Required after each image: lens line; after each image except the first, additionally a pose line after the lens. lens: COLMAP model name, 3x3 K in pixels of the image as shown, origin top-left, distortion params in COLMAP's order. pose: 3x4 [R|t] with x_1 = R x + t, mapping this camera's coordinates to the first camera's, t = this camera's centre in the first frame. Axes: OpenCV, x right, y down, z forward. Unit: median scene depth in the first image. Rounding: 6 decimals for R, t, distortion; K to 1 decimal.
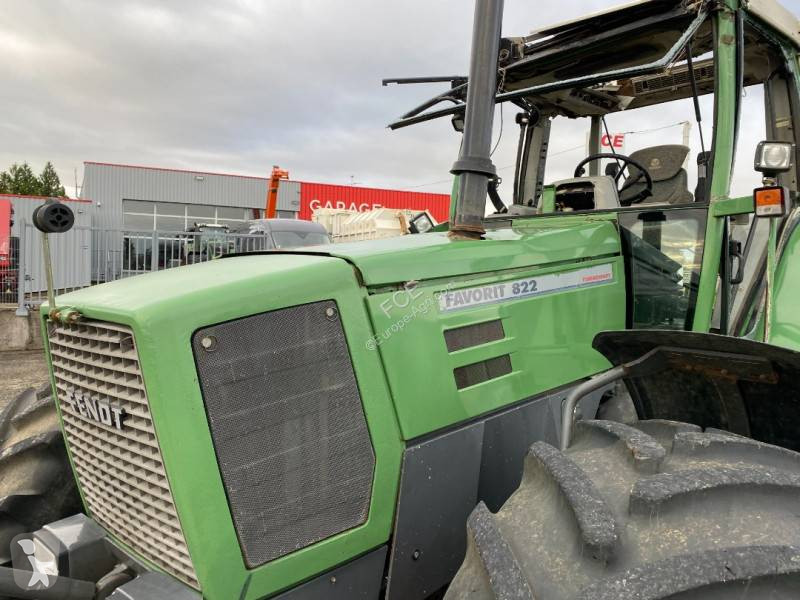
lens RADIAL K [[604.1, 0, 389.7], [0, 604.1, 297.0], [0, 0, 1]] dist [0.041742, -0.045307]
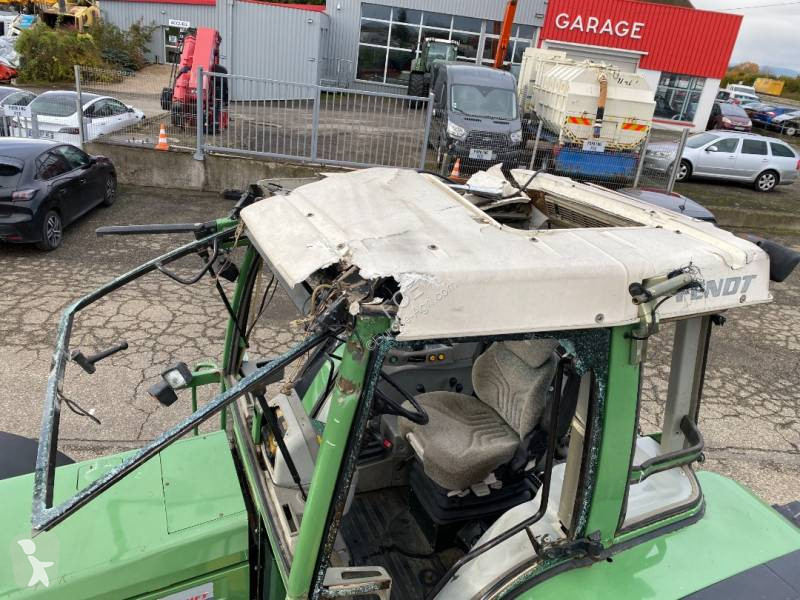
lens RADIAL K [[604.1, 0, 402.2], [0, 604.1, 303.9], [0, 0, 1]] dist [0.041742, -0.045307]
pose [[0.913766, 0.233871, -0.332170, 0.935541], [-0.113586, 0.932138, 0.343826, -0.844958], [0.390039, -0.276447, 0.878320, 0.585625]]
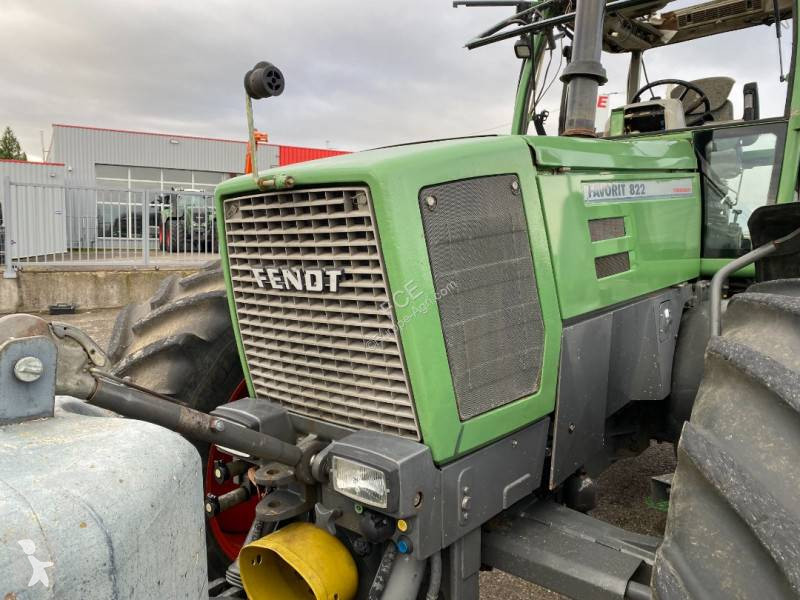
lens RADIAL K [[604.1, 0, 396.7], [0, 604.1, 295.9], [0, 0, 1]] dist [0.041742, -0.045307]
pose [[0.998483, -0.014843, 0.053029, -0.234484], [0.012171, 0.998657, 0.050361, 0.103708], [-0.053705, -0.049639, 0.997322, -0.018493]]
